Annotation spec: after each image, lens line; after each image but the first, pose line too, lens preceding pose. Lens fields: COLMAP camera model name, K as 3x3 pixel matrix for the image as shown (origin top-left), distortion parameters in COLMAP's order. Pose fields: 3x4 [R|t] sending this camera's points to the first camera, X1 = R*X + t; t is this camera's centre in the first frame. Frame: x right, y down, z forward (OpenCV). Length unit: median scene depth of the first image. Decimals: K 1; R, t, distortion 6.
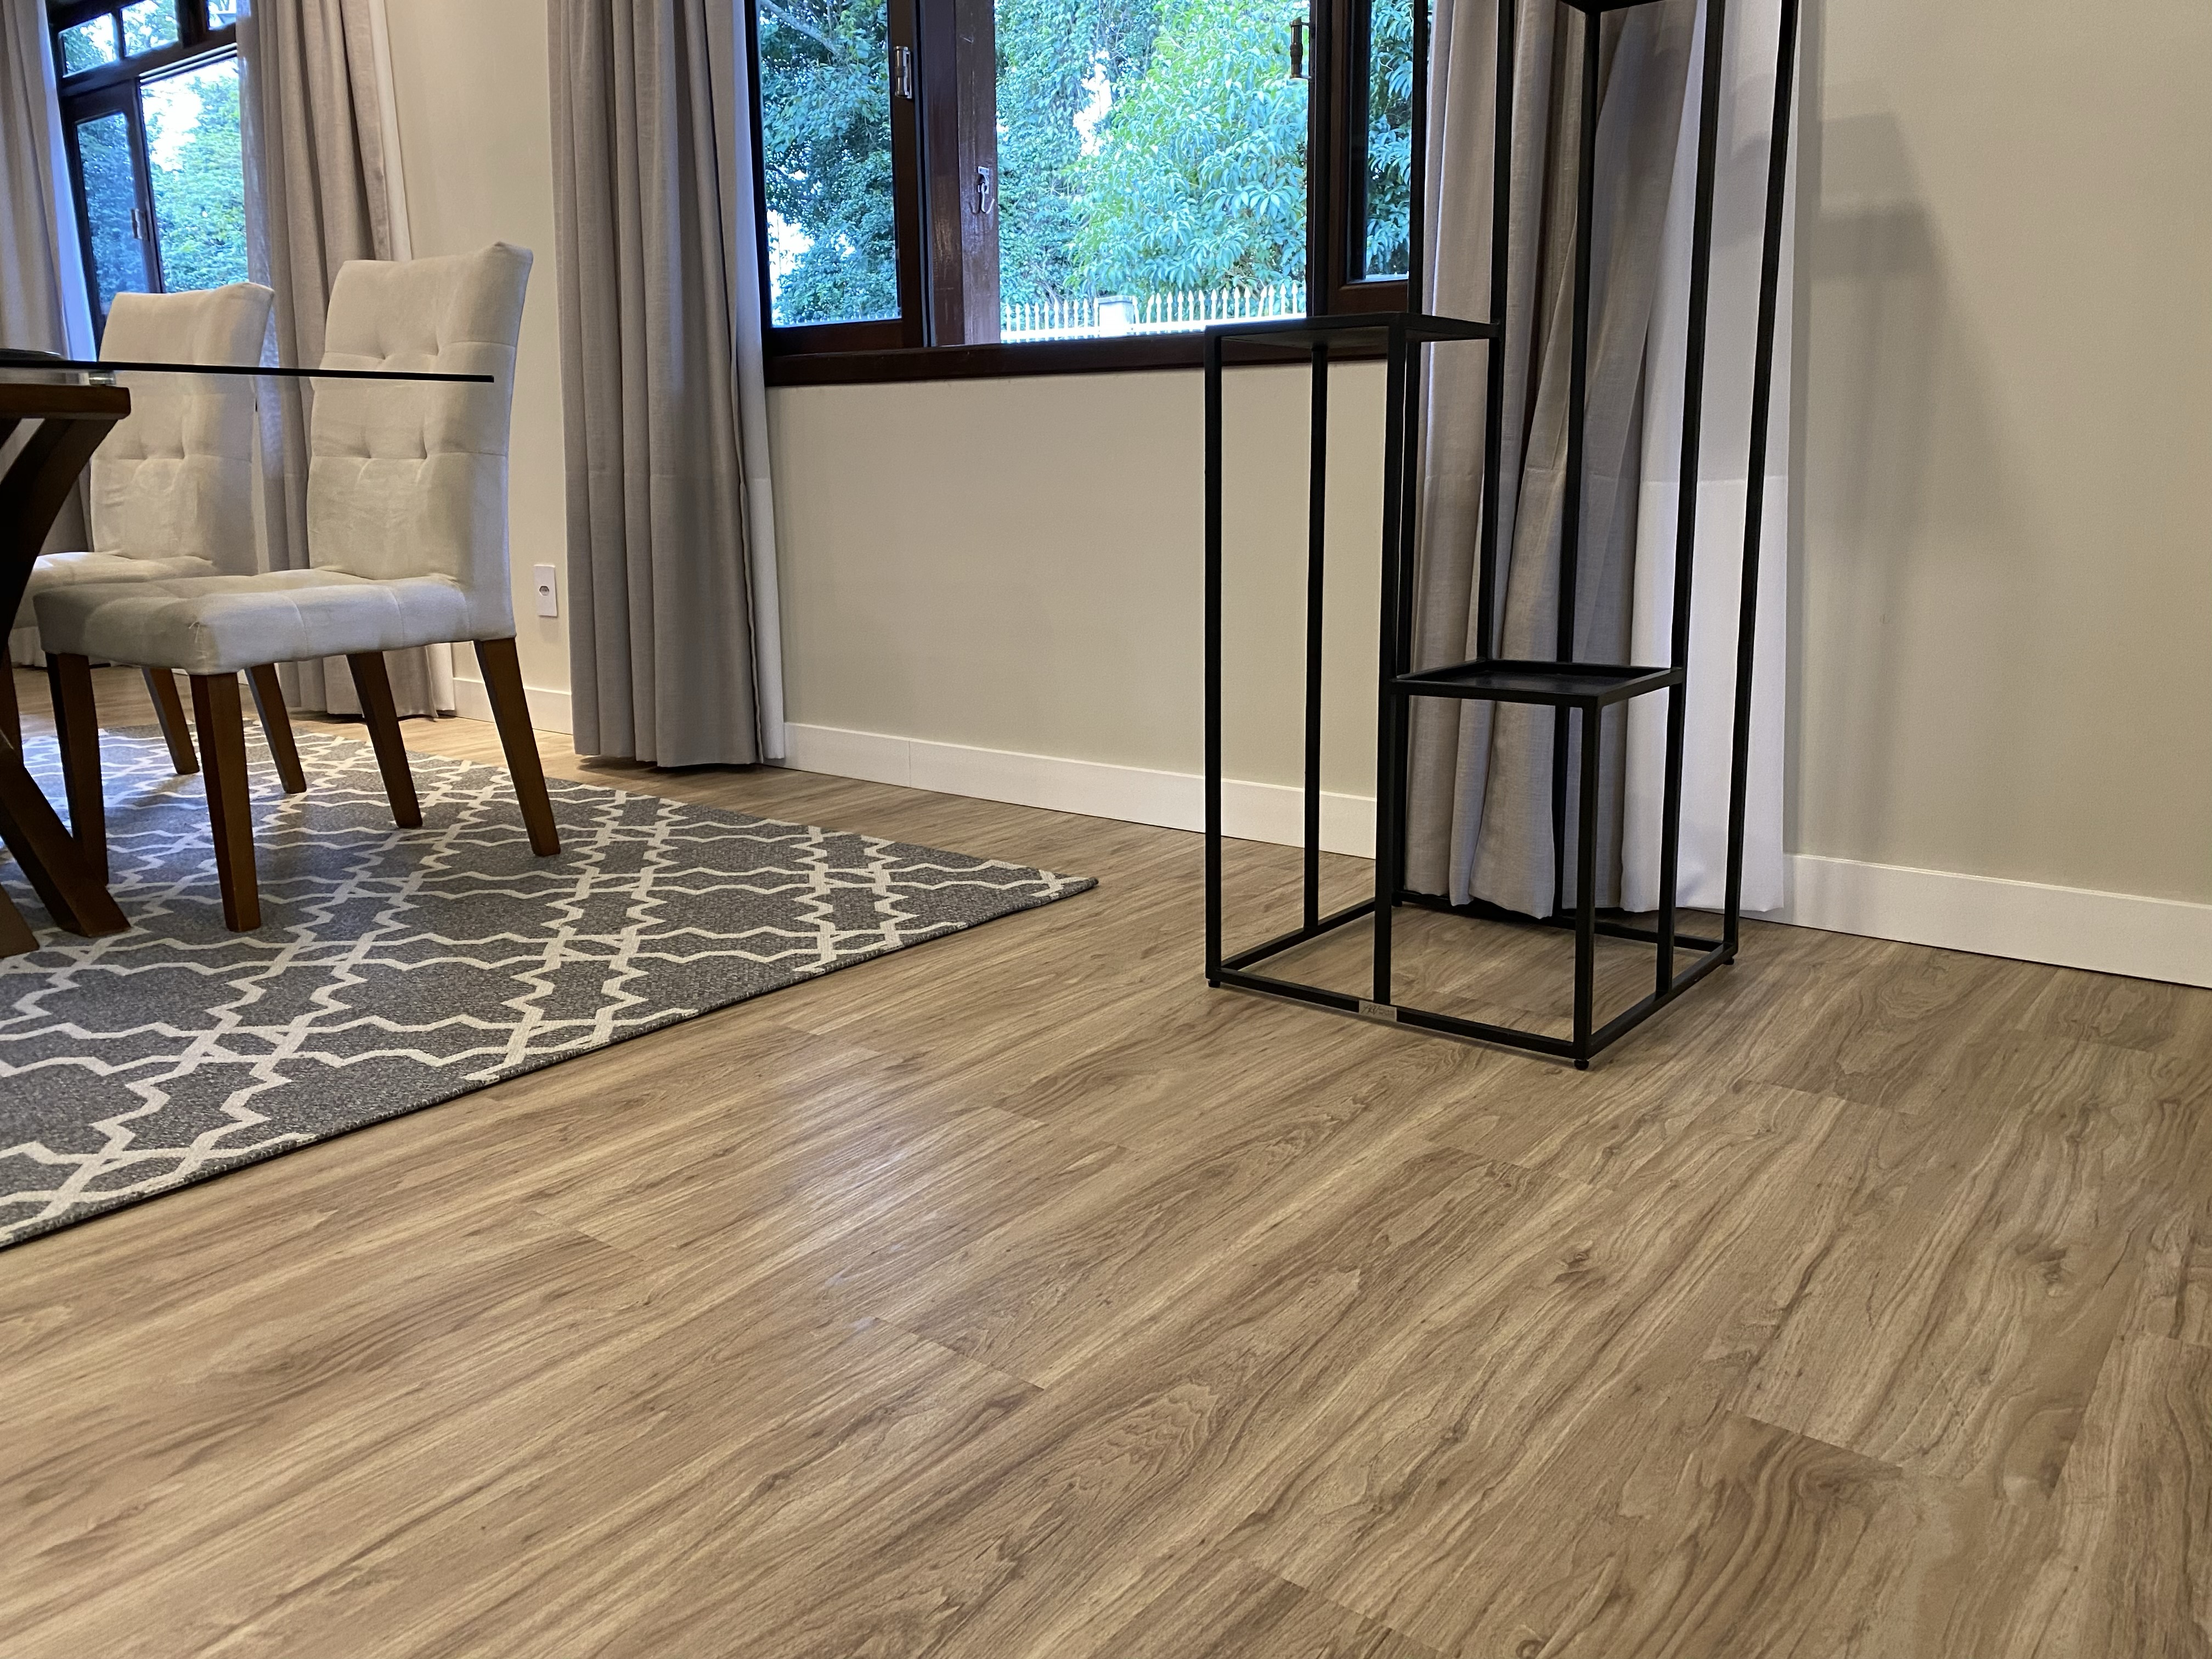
lens RADIAL K [[1694.1, 0, 1112.4], [0, 1694.1, 804.2], [0, 0, 1]] dist [0.045949, -0.045051]
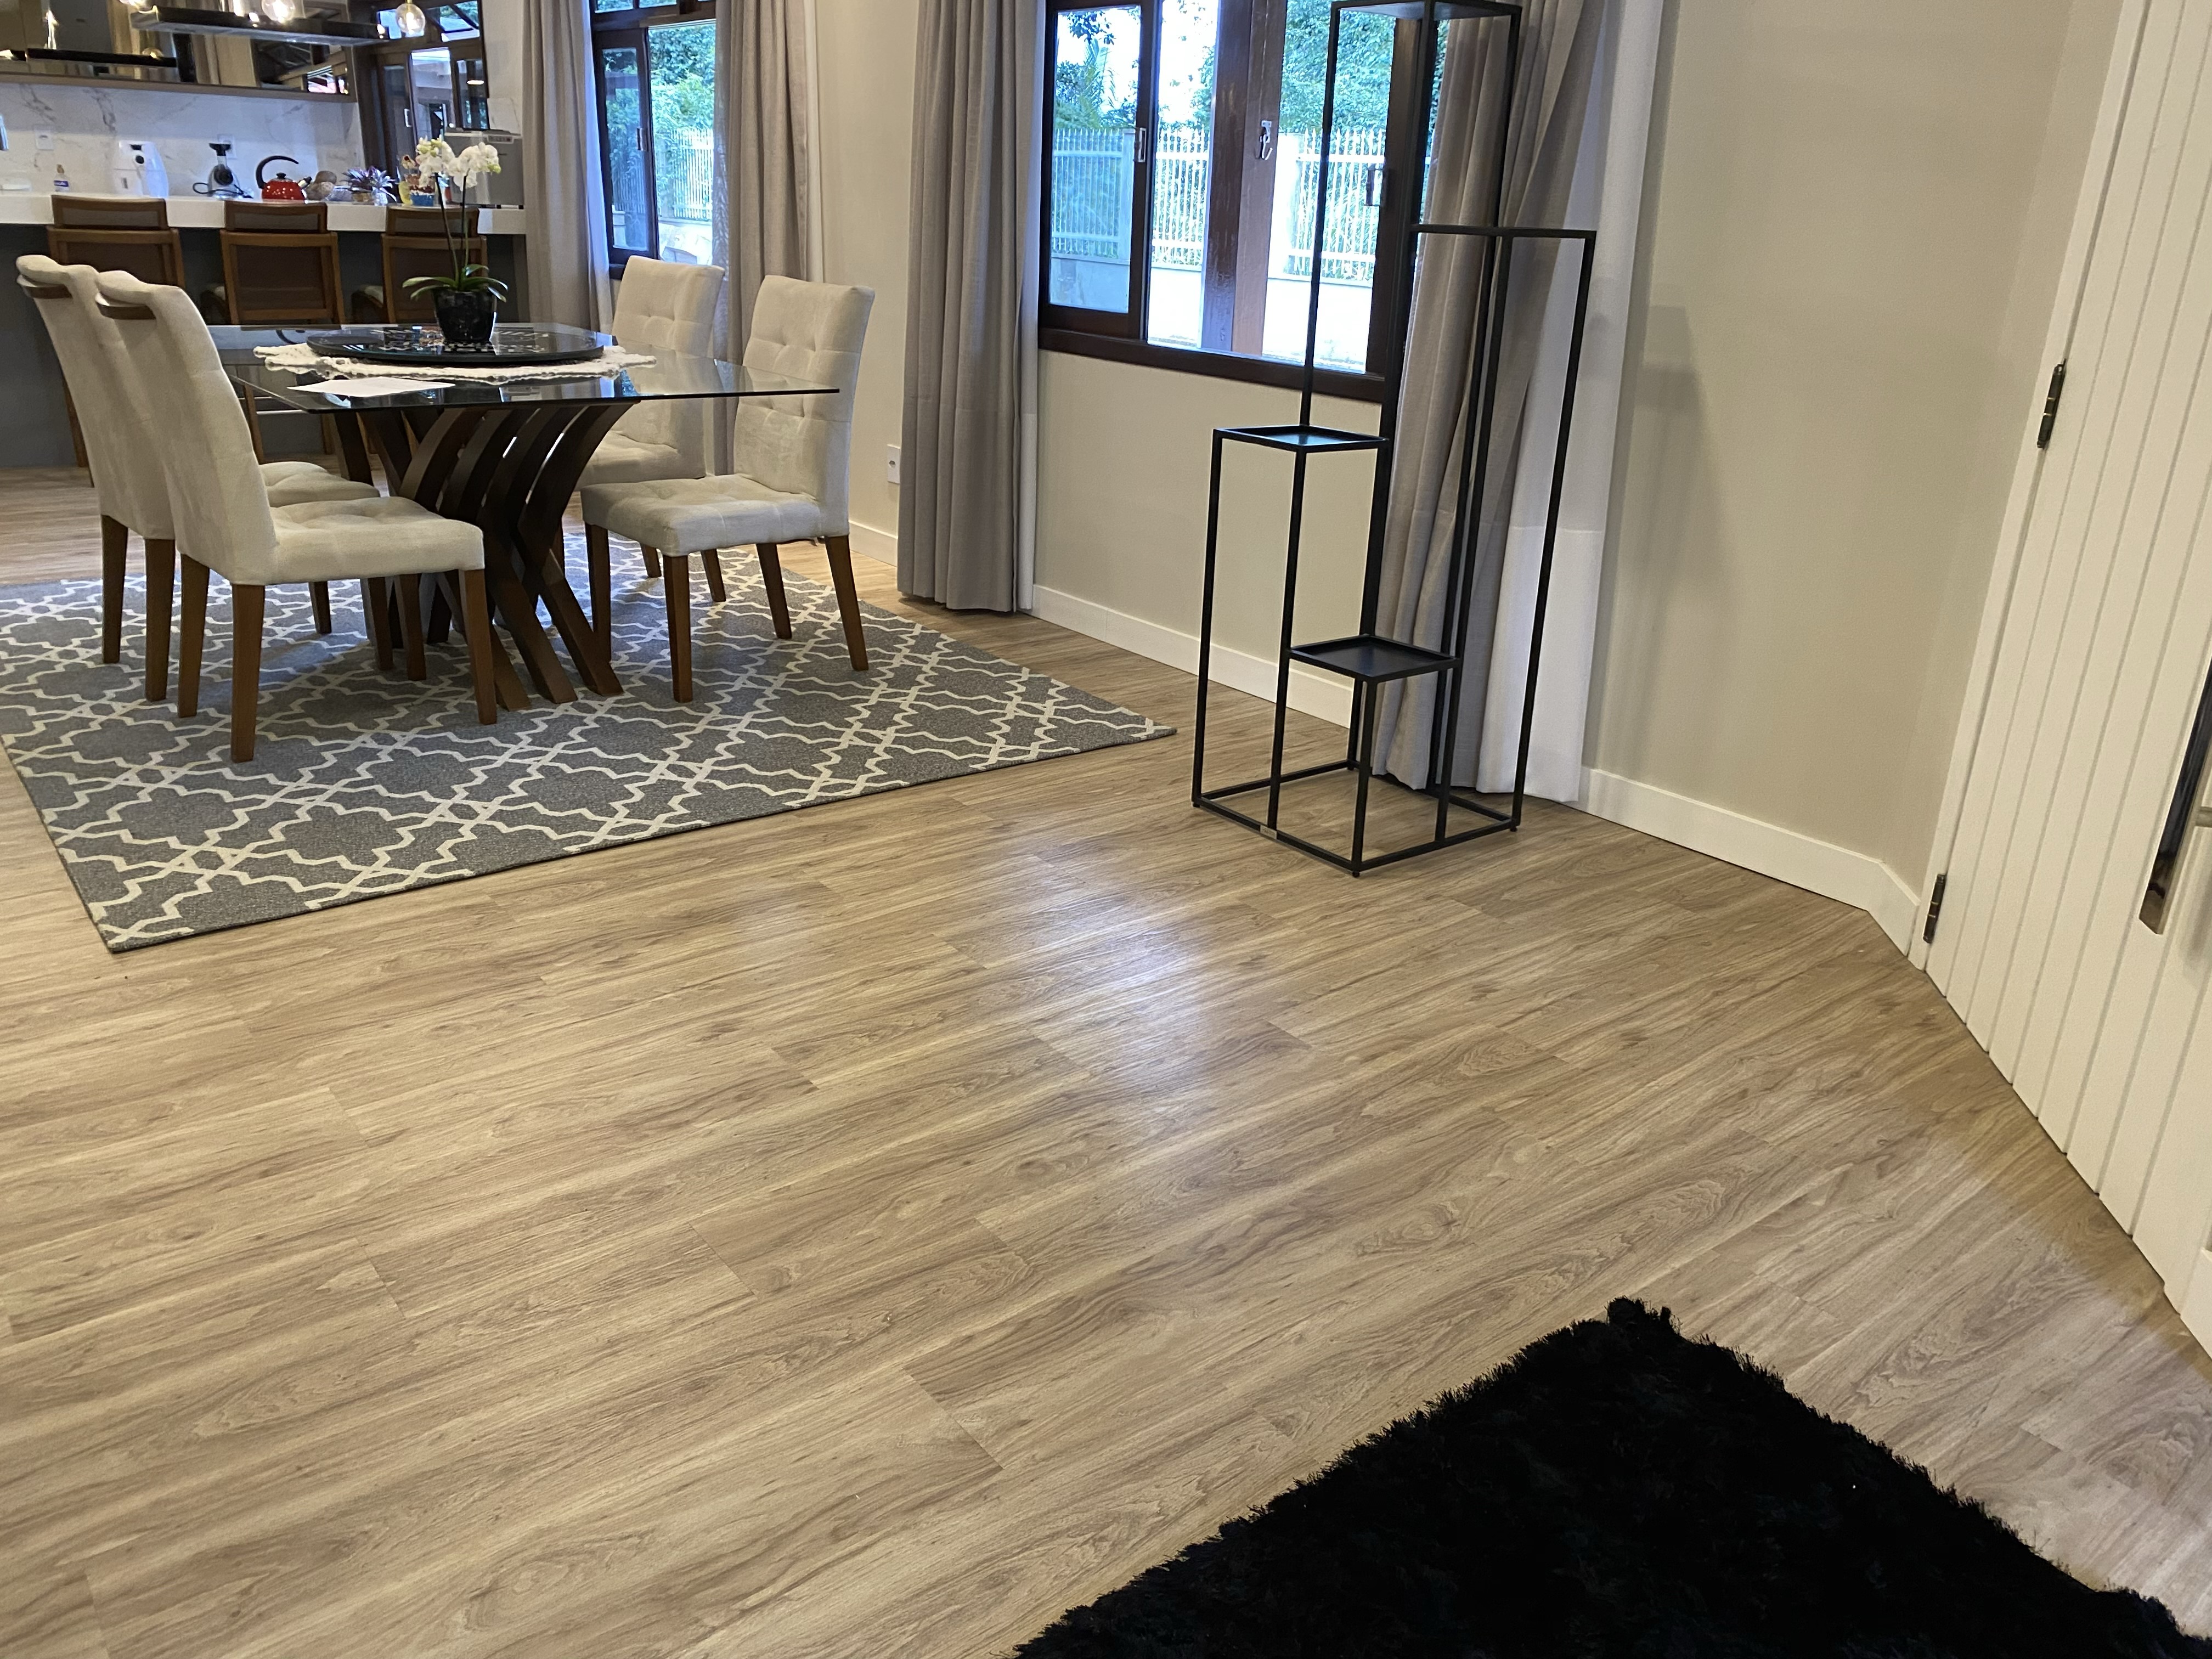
lens RADIAL K [[1694.1, 0, 1112.8], [0, 1694.1, 822.3], [0, 0, 1]] dist [0.045949, -0.045051]
pose [[0.969499, 0.128356, -0.208796, 0.317419], [-0.097538, 0.983593, 0.151757, -0.120971], [0.224849, -0.126763, 0.966113, -0.638131]]
